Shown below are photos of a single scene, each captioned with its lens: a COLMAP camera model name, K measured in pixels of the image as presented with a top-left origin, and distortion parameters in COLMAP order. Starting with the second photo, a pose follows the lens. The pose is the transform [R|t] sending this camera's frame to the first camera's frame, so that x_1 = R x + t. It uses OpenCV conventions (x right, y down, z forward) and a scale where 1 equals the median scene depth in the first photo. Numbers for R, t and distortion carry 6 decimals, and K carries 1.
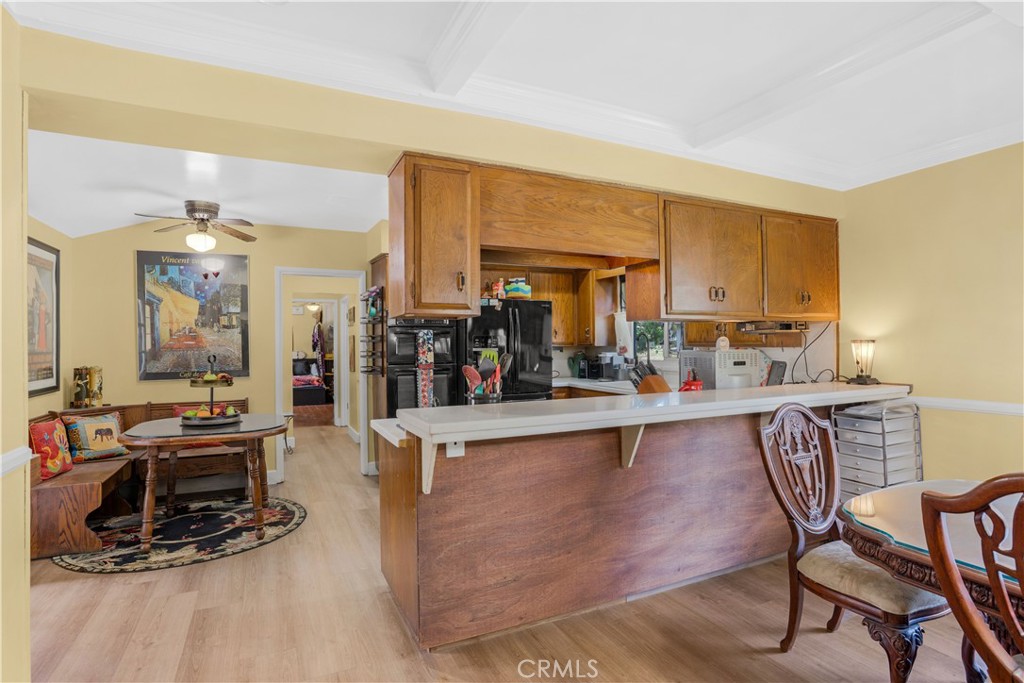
lens RADIAL K [[540.9, 0, 514.8], [0, 540.9, 335.2], [0, 0, 1]] dist [-0.057802, 0.000370]
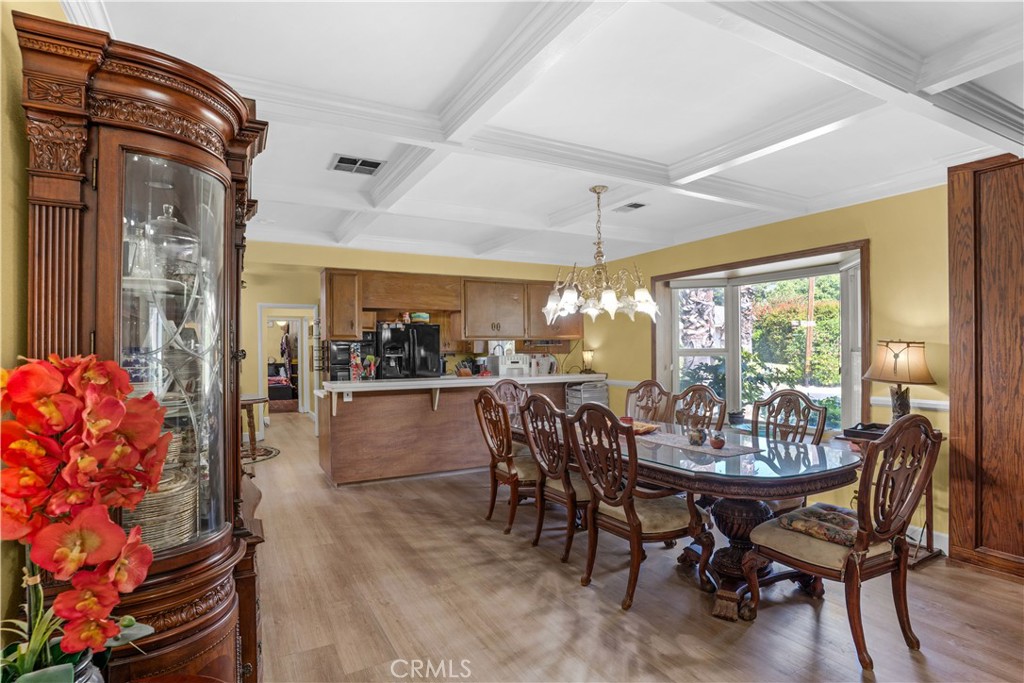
lens RADIAL K [[495.0, 0, 515.6], [0, 495.0, 348.3], [0, 0, 1]] dist [-0.044511, 0.000749]
pose [[0.996084, -0.001519, 0.088394, 0.182130], [0.000461, 0.999928, 0.011989, -0.012234], [-0.088406, -0.011901, 0.996013, -0.507348]]
